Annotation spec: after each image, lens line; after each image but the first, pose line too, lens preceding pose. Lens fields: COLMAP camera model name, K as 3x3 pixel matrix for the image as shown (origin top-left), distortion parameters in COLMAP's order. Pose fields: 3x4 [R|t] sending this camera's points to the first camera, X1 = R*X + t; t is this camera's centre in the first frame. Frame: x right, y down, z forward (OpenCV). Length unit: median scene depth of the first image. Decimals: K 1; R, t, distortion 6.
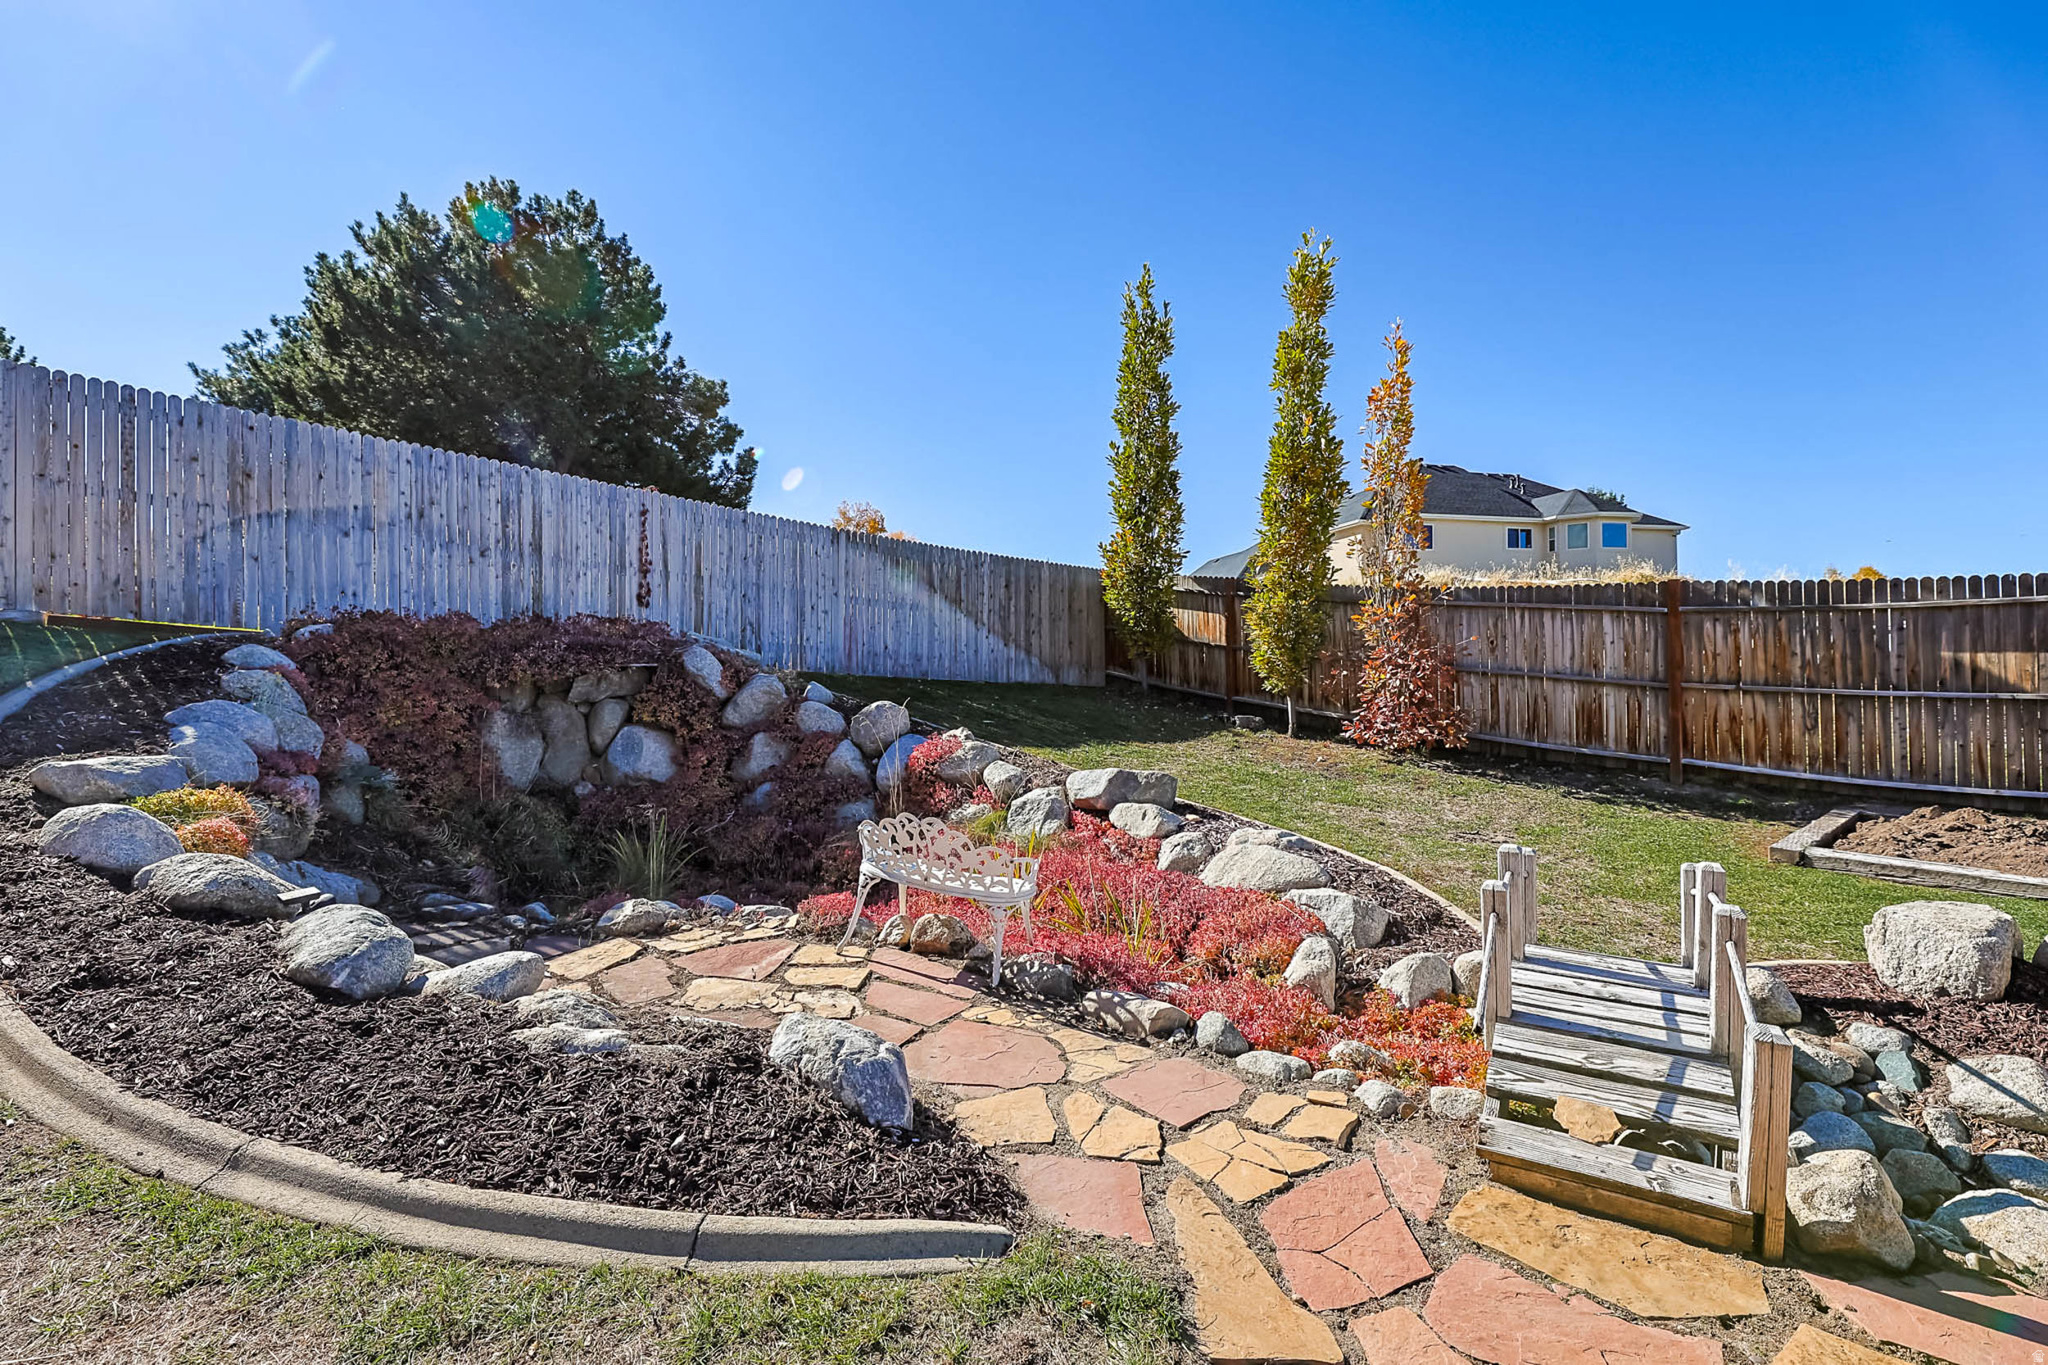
lens RADIAL K [[876.5, 0, 1023.1], [0, 876.5, 681.9], [0, 0, 1]] dist [0.001123, 0.000465]
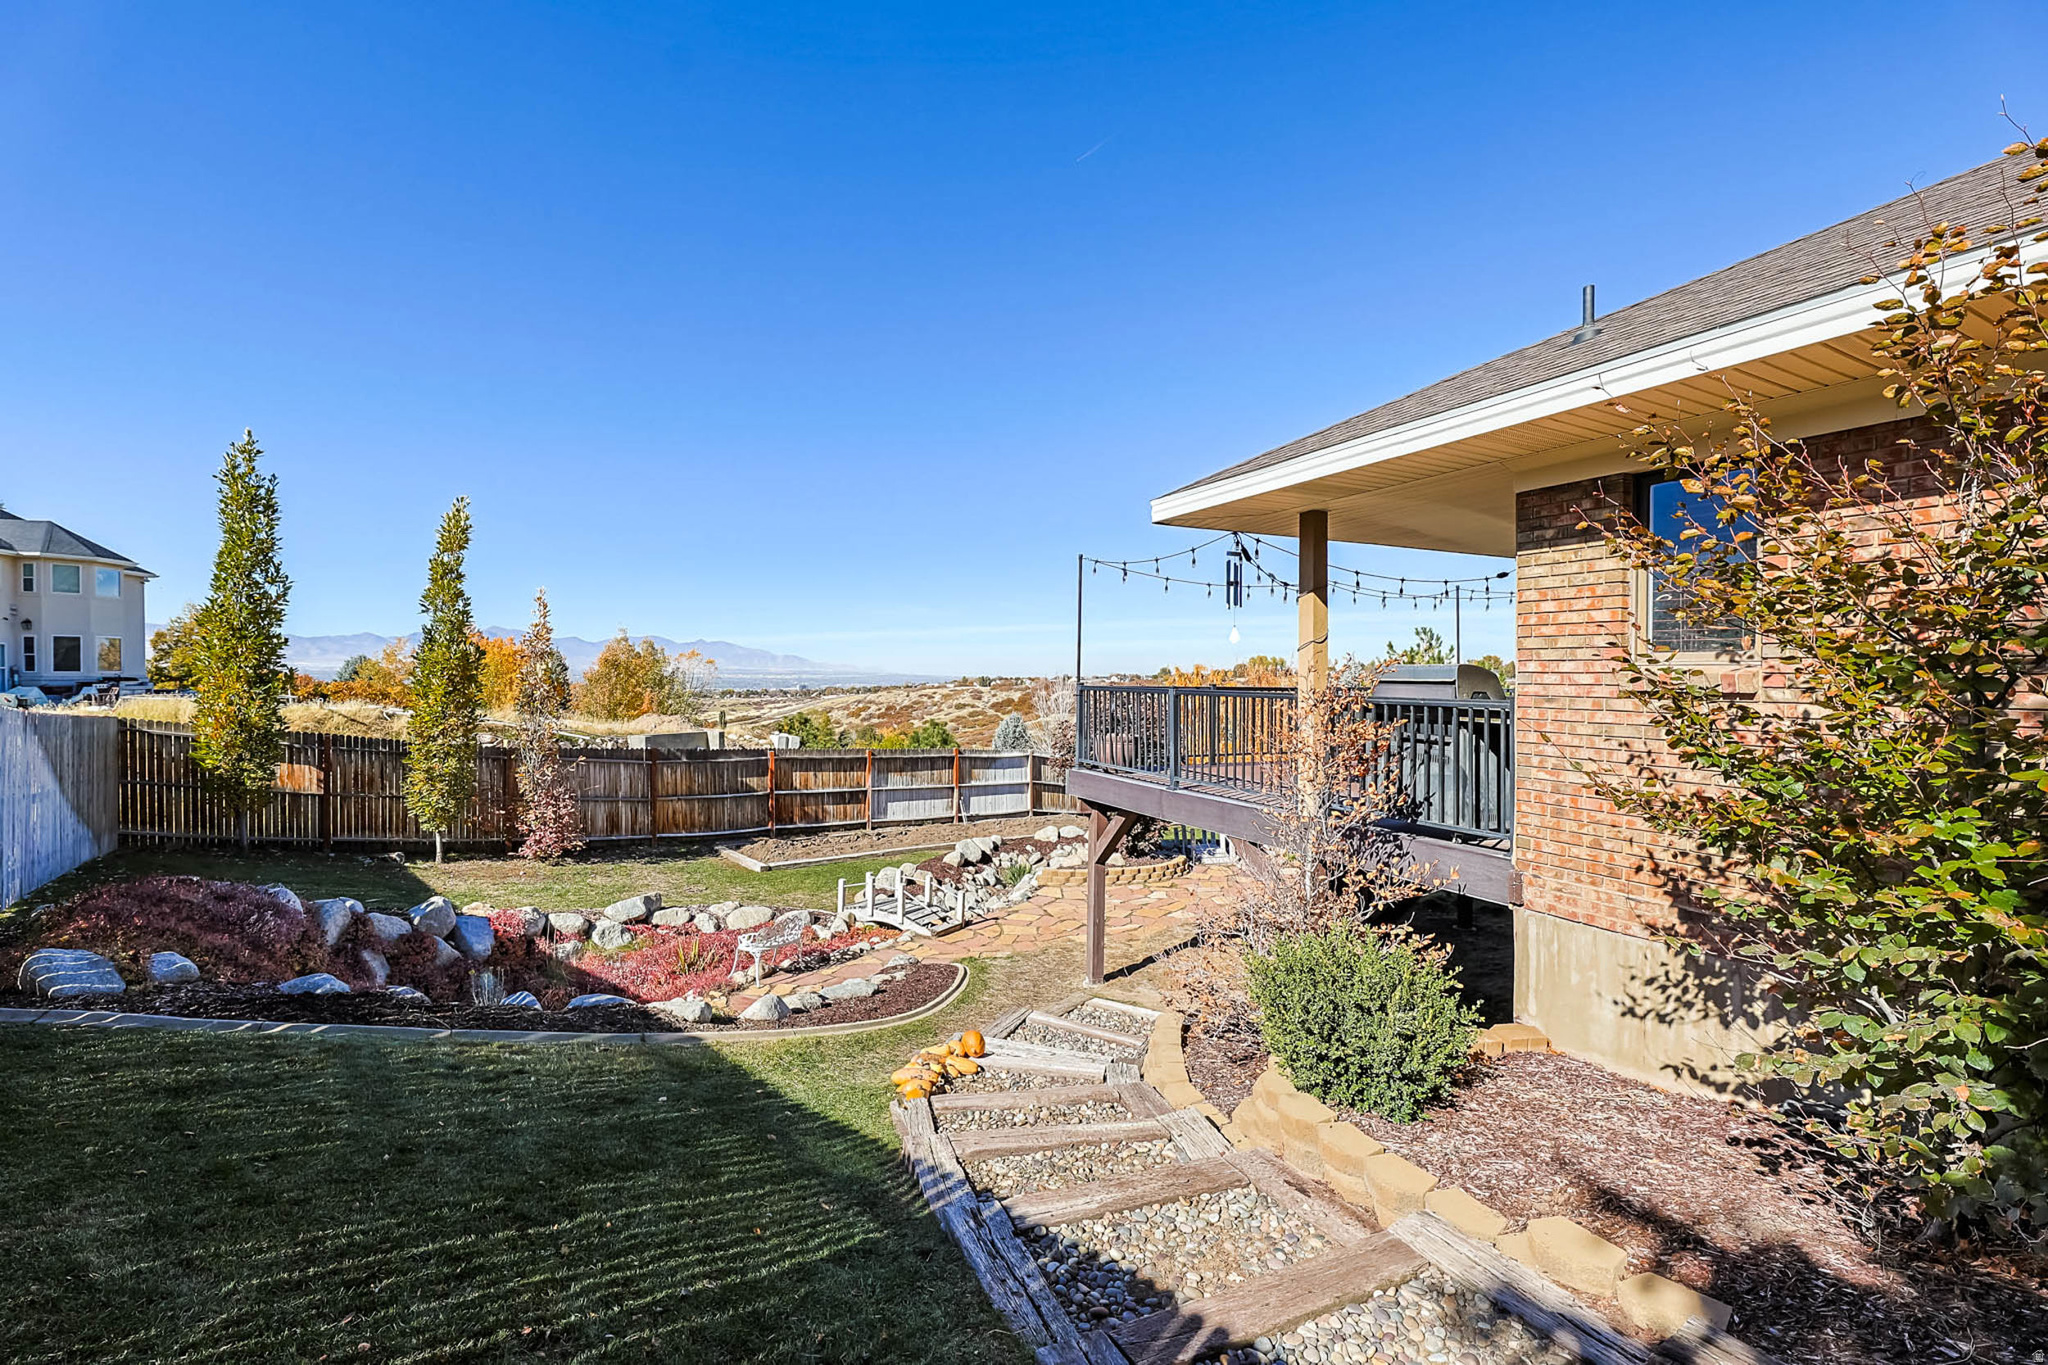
lens RADIAL K [[876.5, 0, 1025.1], [0, 876.5, 689.6], [0, 0, 1]] dist [0.001123, 0.000465]
pose [[-0.004752, -0.000182, 0.999989, -1.233366], [0.003352, 0.999994, 0.000198, -0.235902], [-0.999983, 0.003353, -0.004751, 0.138693]]
